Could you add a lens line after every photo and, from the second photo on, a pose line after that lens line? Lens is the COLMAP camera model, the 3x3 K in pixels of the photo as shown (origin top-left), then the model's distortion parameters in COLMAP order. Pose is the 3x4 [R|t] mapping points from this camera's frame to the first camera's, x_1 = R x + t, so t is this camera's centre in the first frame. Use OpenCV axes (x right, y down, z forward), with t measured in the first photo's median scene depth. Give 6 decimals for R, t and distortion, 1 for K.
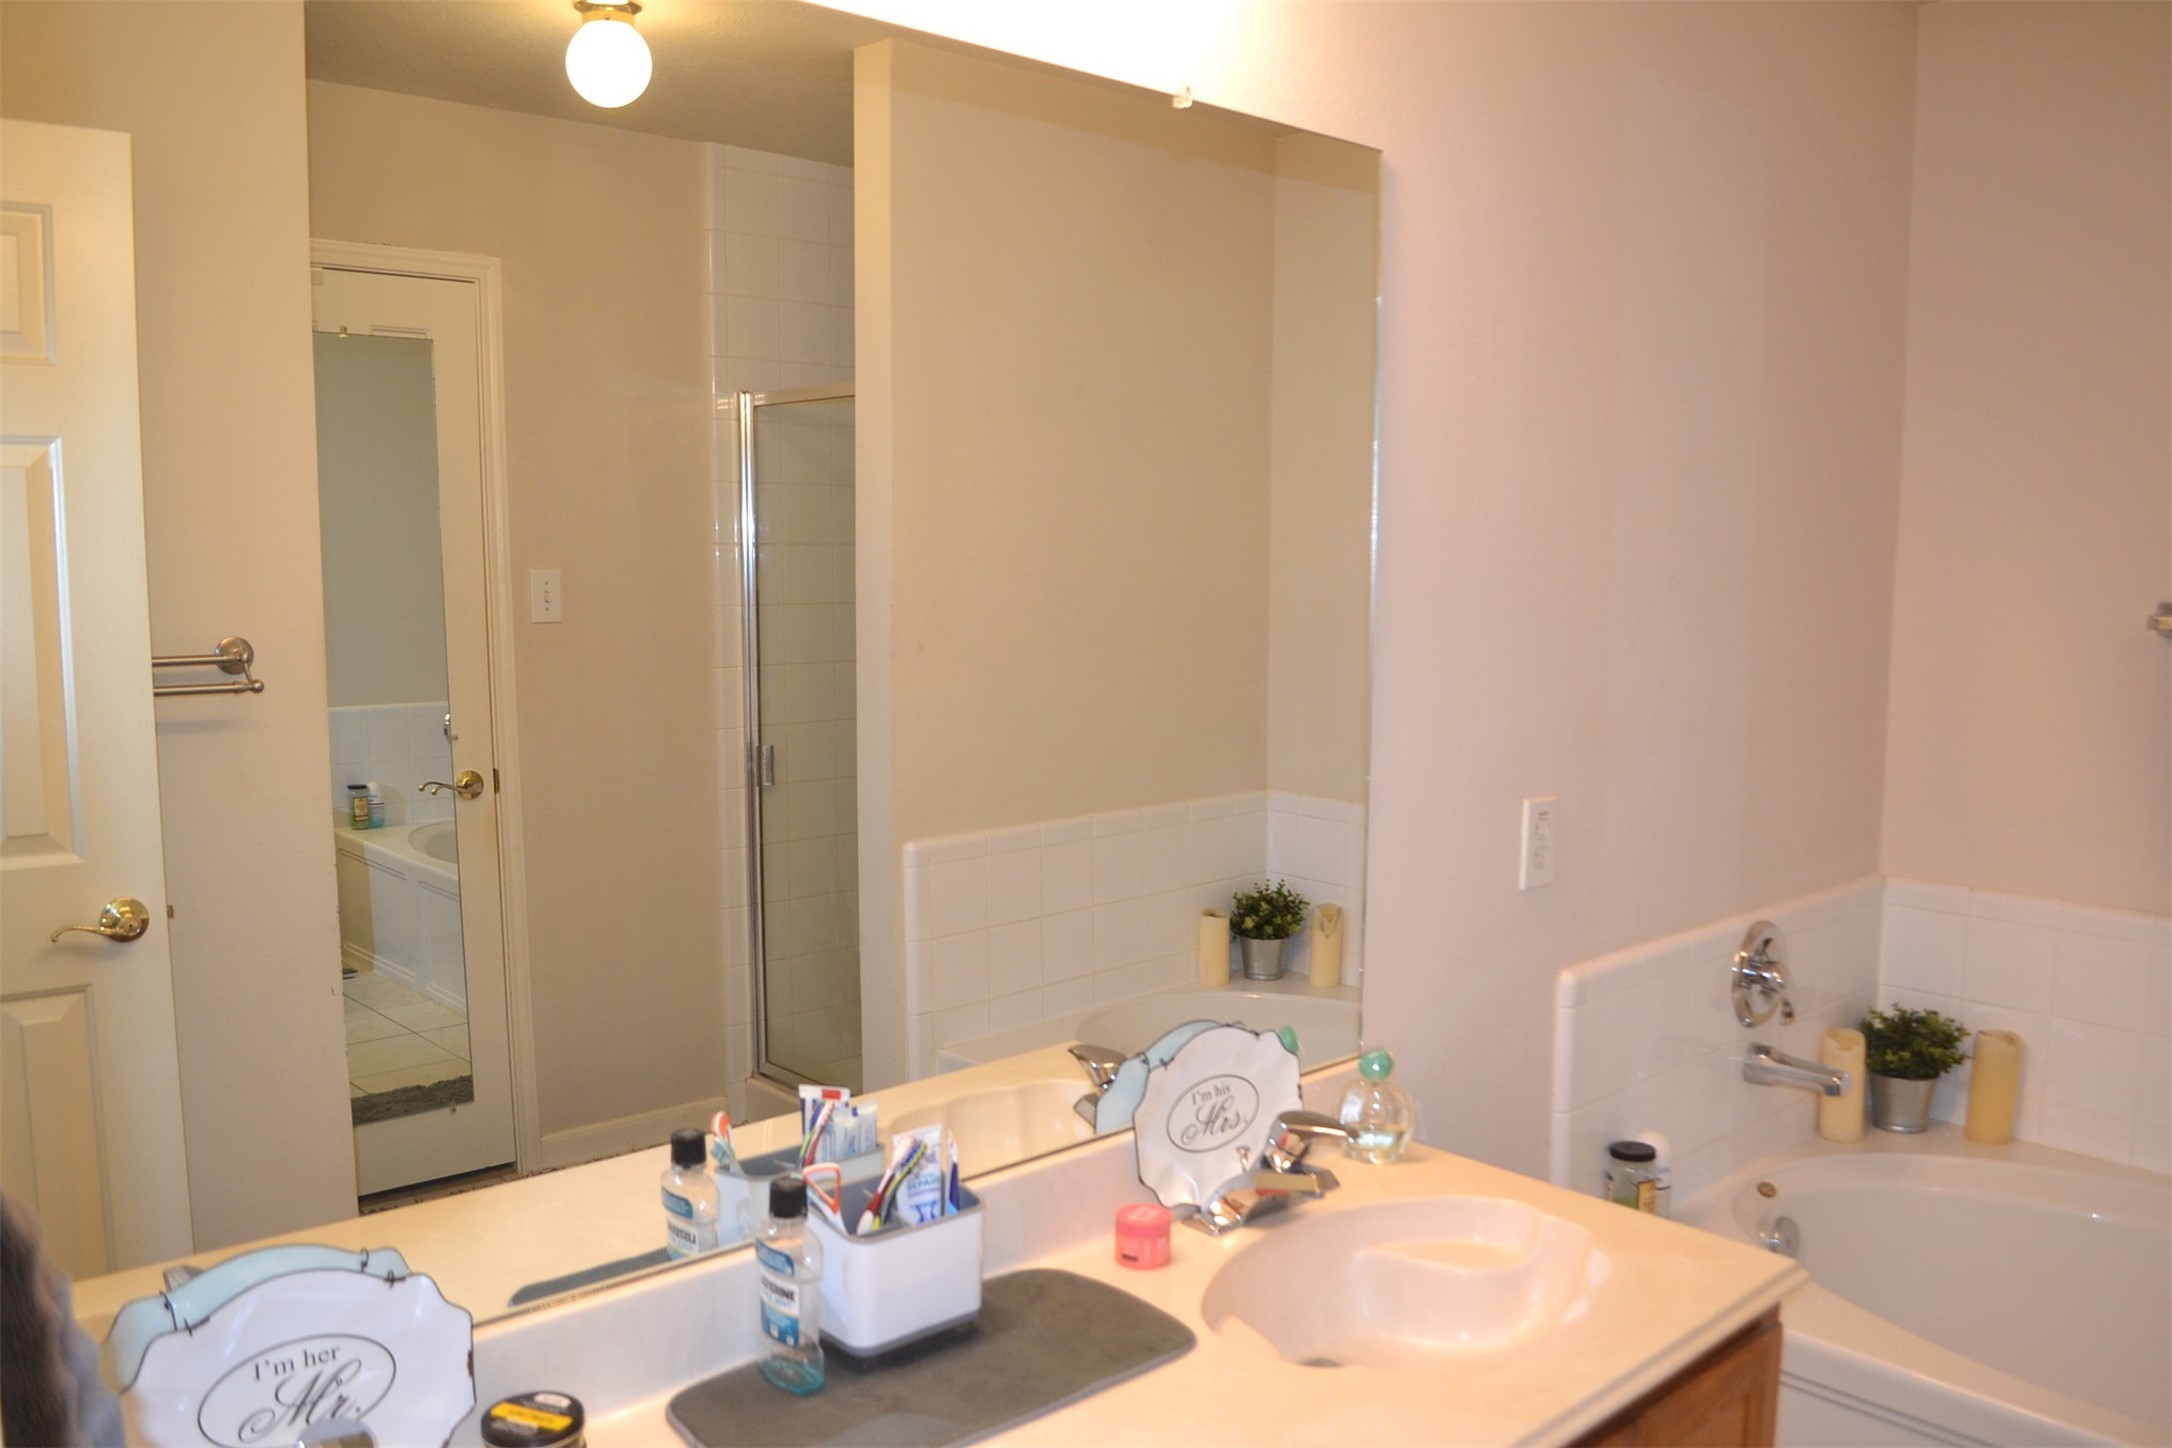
lens RADIAL K [[1768.1, 0, 1086.0], [0, 1768.1, 724.0], [0, 0, 1]] dist [-0.082886, -0.002951]
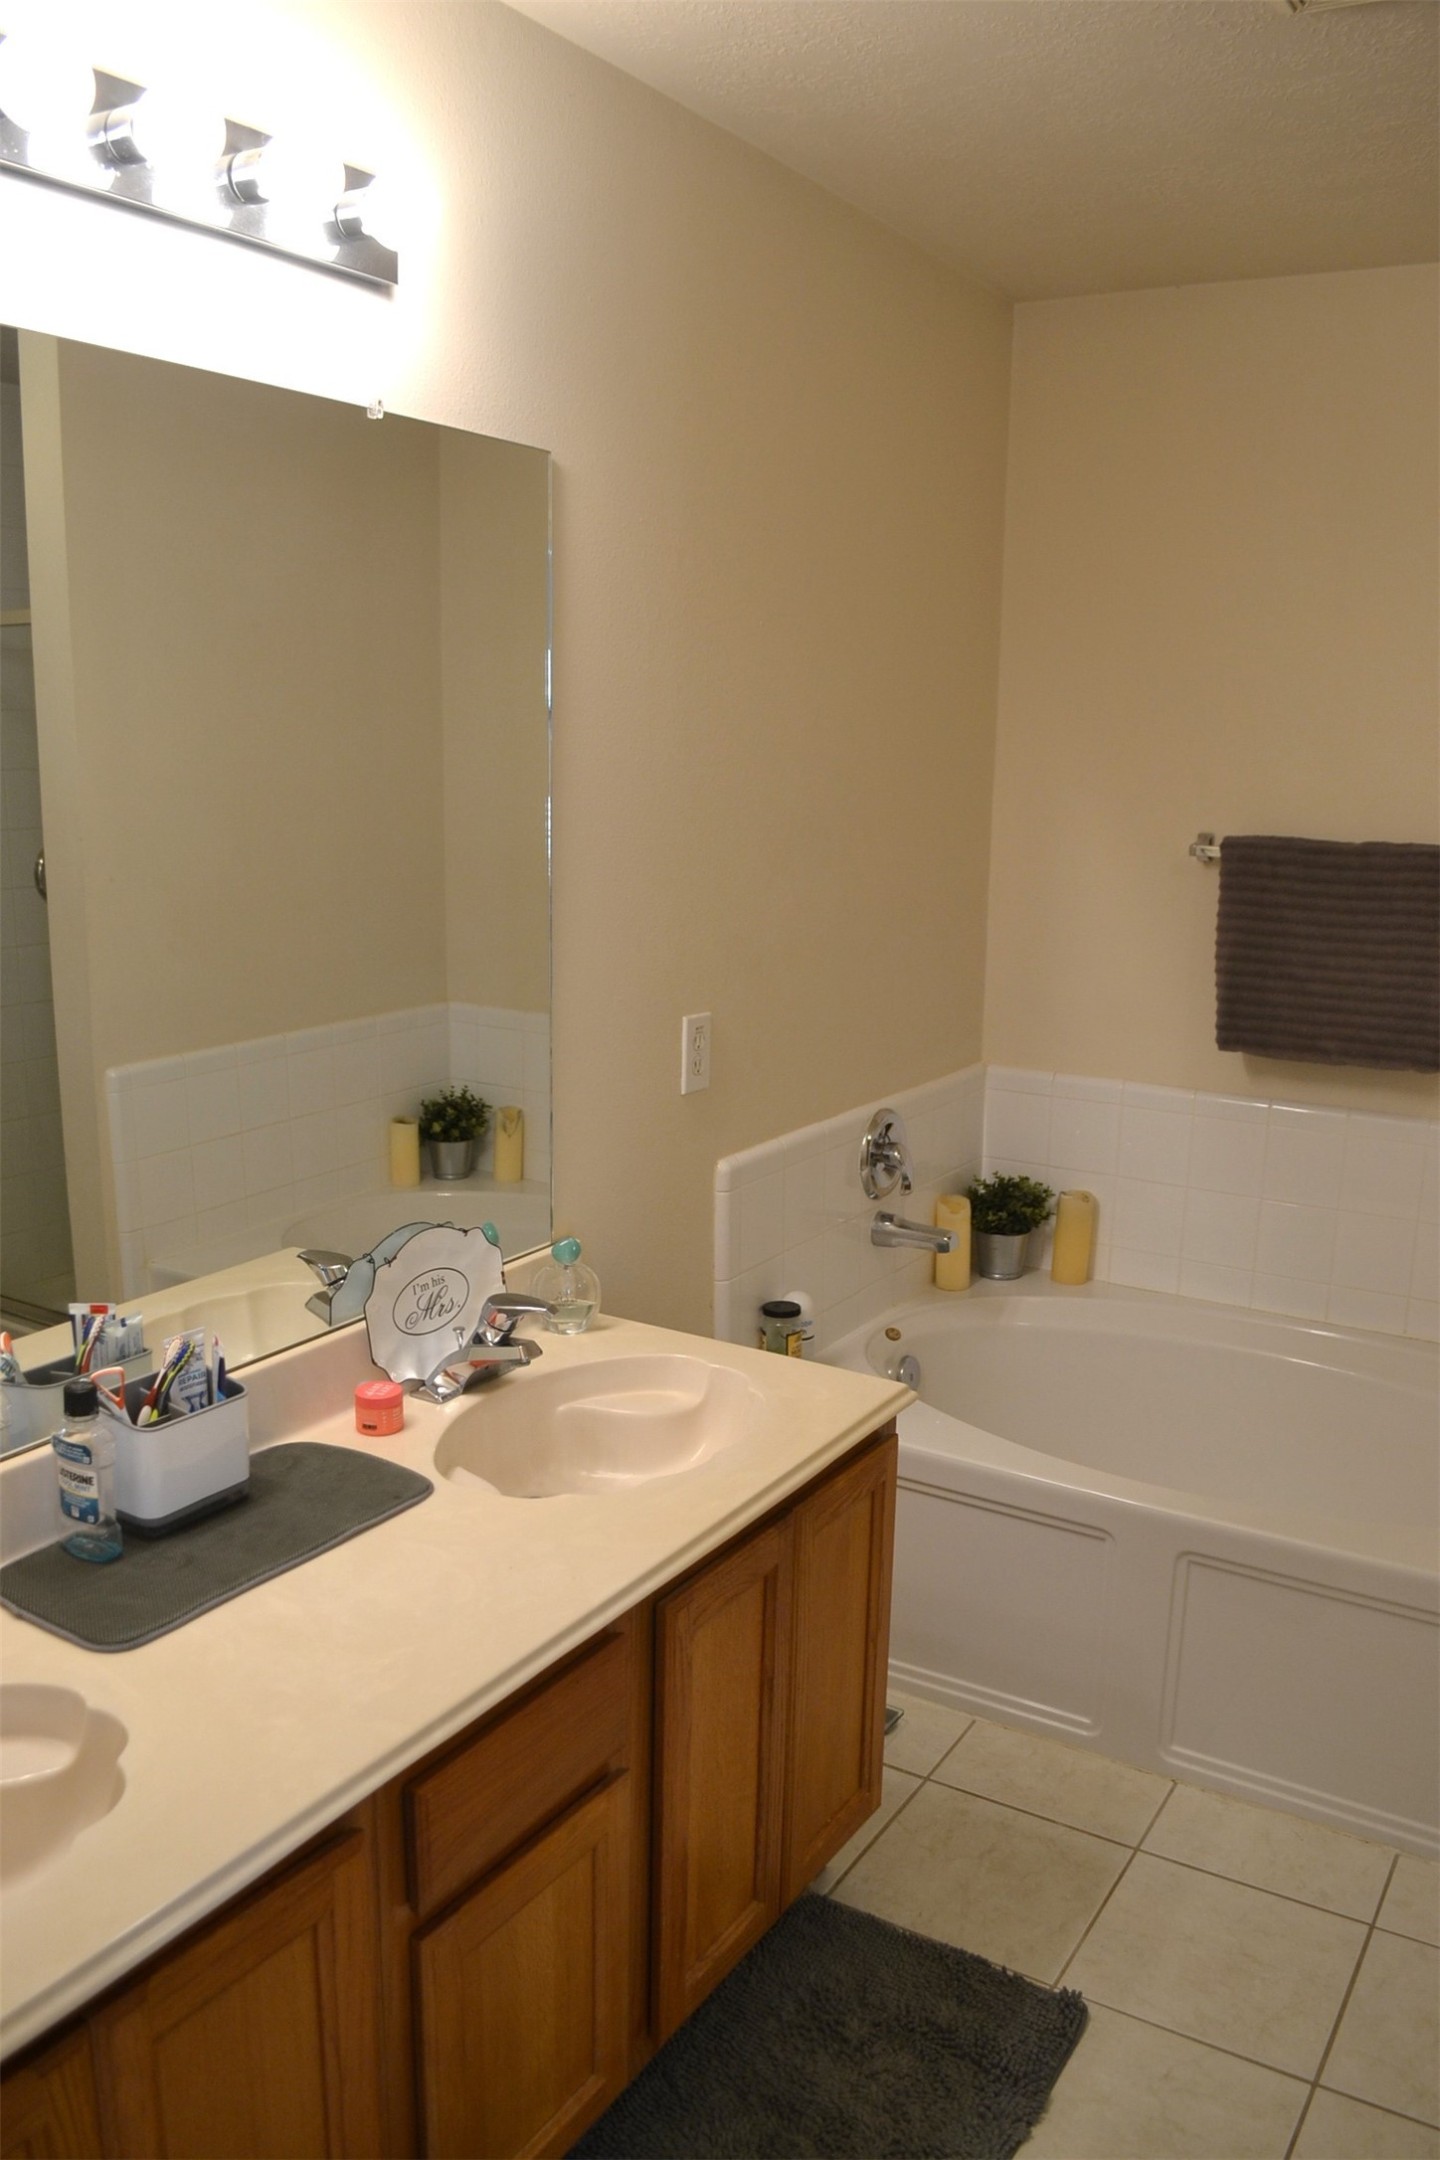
lens RADIAL K [[1707.9, 0, 720.0], [0, 1707.9, 1080.0], [0, 0, 1]] dist [-0.075356, -0.001251]
pose [[0.964296, -0.045130, 0.260954, -0.031111], [0.021413, 0.995433, 0.093026, -0.026033], [-0.263960, -0.084117, 0.960859, -0.123951]]
